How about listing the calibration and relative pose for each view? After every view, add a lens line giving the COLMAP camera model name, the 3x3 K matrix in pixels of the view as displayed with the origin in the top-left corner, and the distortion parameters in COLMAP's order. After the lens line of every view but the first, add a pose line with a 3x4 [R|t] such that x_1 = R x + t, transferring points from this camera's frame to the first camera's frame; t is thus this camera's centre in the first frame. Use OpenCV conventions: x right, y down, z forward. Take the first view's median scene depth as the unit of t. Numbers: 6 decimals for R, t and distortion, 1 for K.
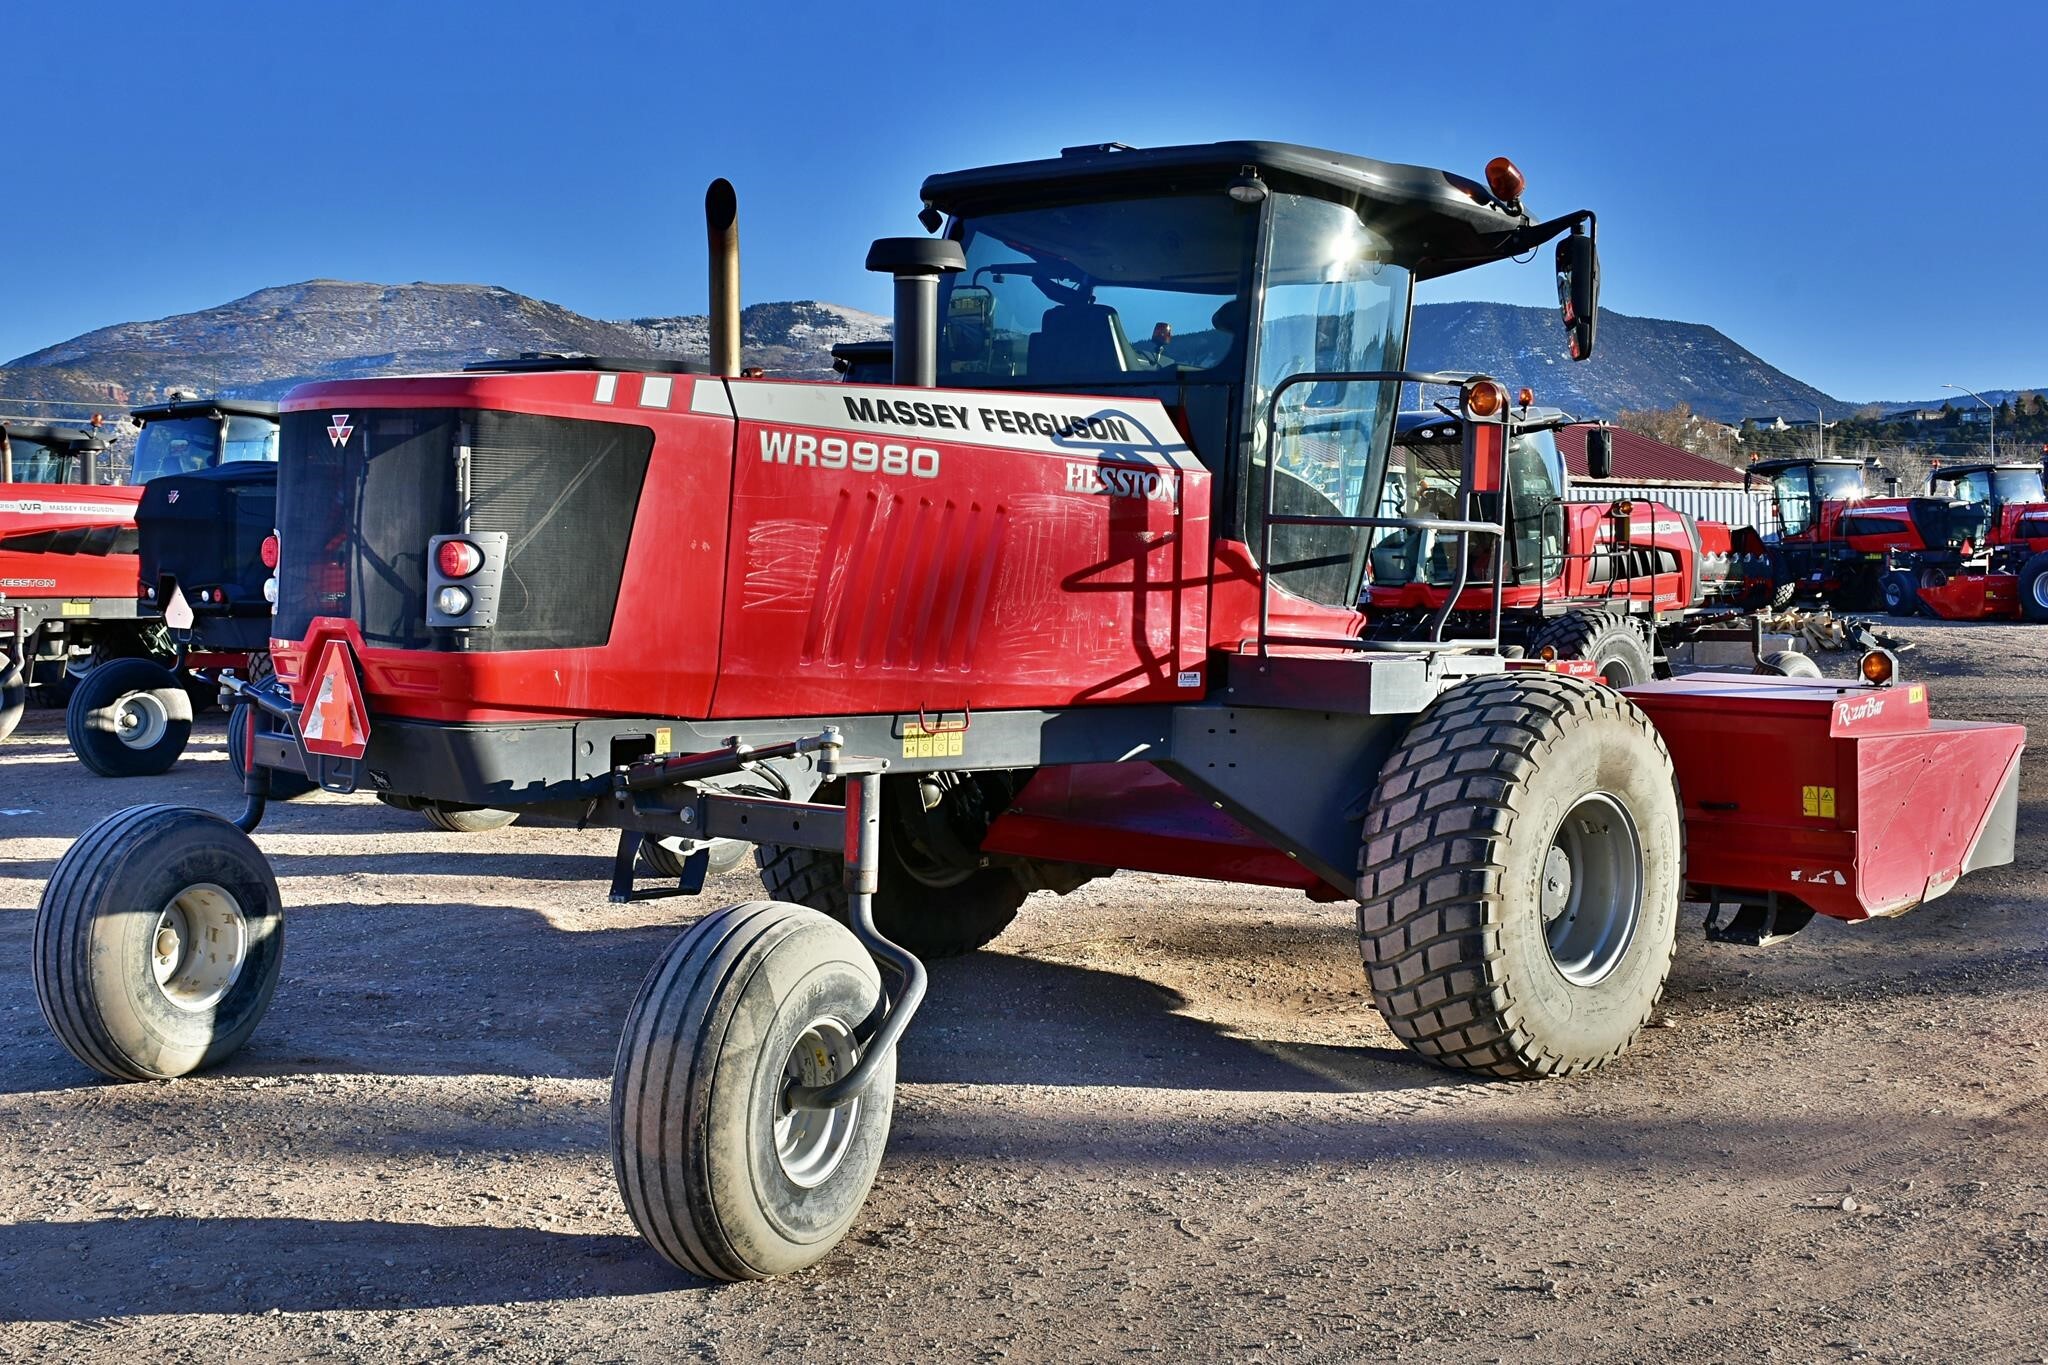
lens RADIAL K [[2518.6, 0, 1024.0], [0, 2518.6, 682.5], [0, 0, 1]] dist [-0.006781, -0.049365]
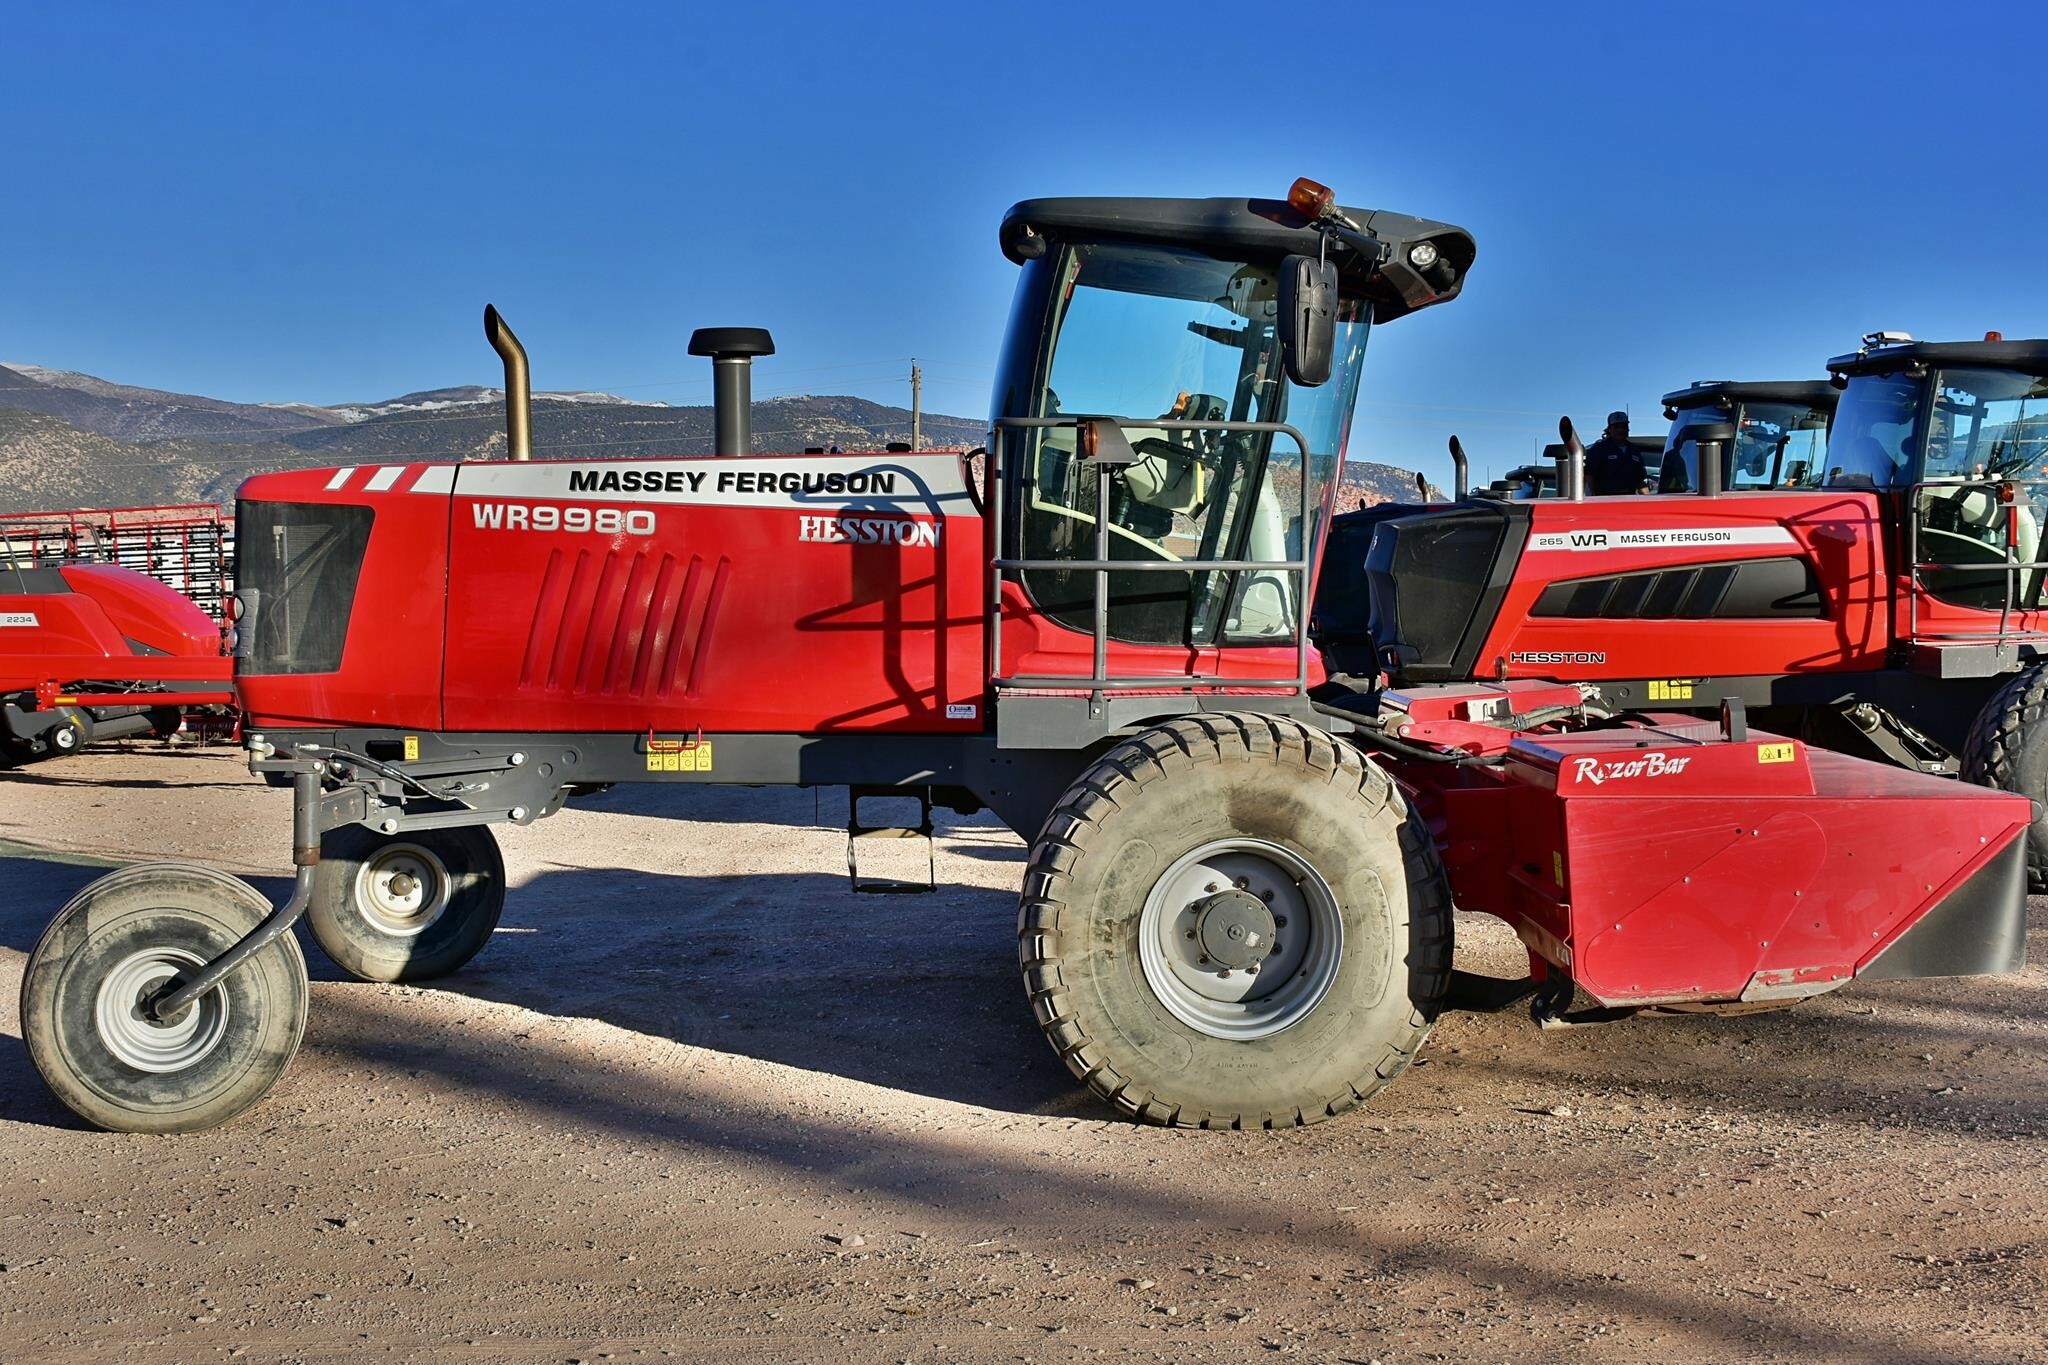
lens RADIAL K [[2518.6, 0, 1024.0], [0, 2518.6, 682.5], [0, 0, 1]] dist [-0.006781, -0.049365]
pose [[0.707583, 0.014038, -0.706491, 0.902036], [-0.022405, 0.999746, -0.002575, -0.012275], [0.706275, 0.017651, 0.707717, 0.278464]]
